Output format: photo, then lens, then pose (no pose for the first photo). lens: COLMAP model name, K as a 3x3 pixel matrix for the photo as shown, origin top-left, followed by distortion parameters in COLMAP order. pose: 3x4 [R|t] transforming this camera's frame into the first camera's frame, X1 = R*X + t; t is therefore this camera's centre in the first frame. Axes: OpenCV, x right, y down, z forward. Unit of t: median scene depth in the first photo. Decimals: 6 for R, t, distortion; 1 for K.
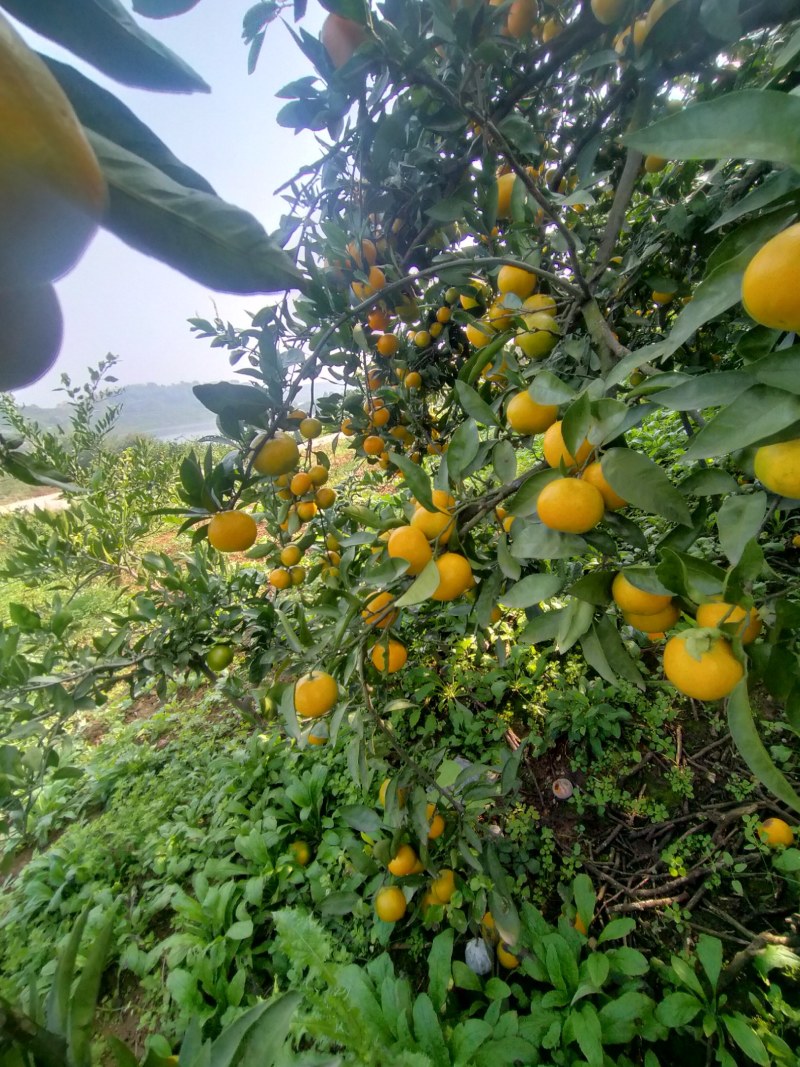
lens RADIAL K [[491.8, 0, 400.1], [0, 491.8, 532.3], [0, 0, 1]] dist [-0.004331, -0.000293]
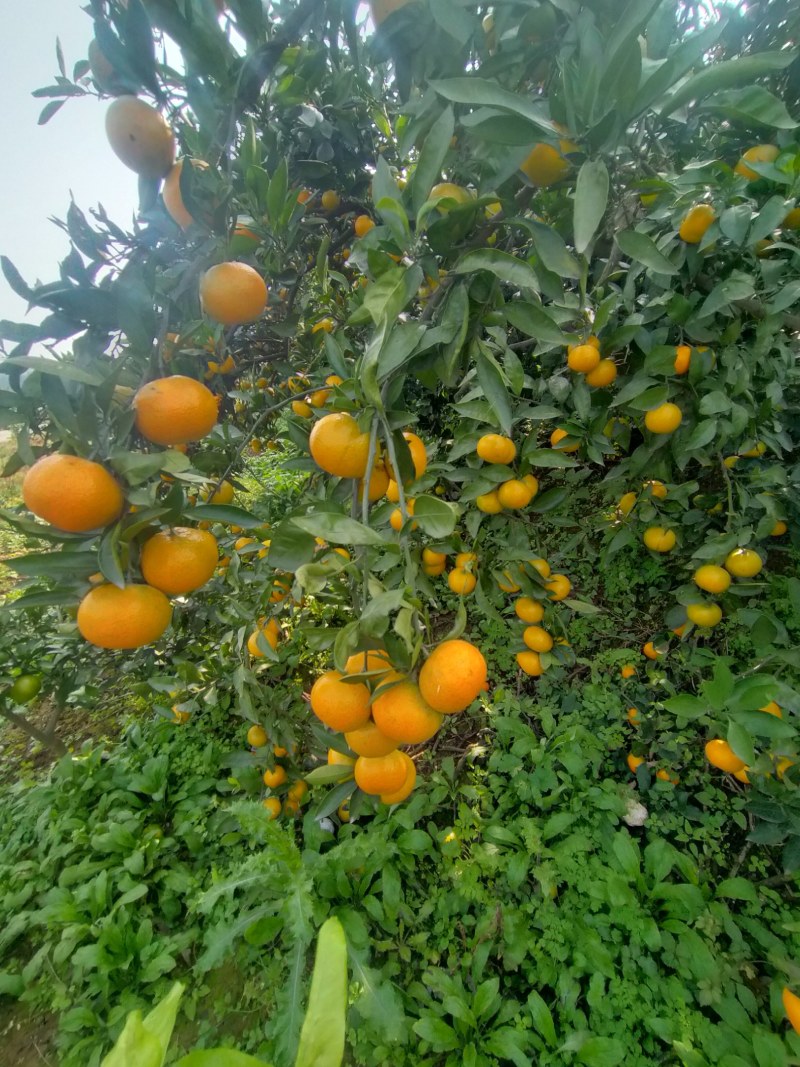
lens RADIAL K [[491.8, 0, 400.0], [0, 491.8, 533.4], [0, 0, 1]] dist [-0.004331, -0.000293]
pose [[0.815328, -0.057498, 0.576138, -0.422600], [0.073202, 0.997309, -0.004063, 0.007947], [-0.574354, 0.045487, 0.817343, -0.345621]]
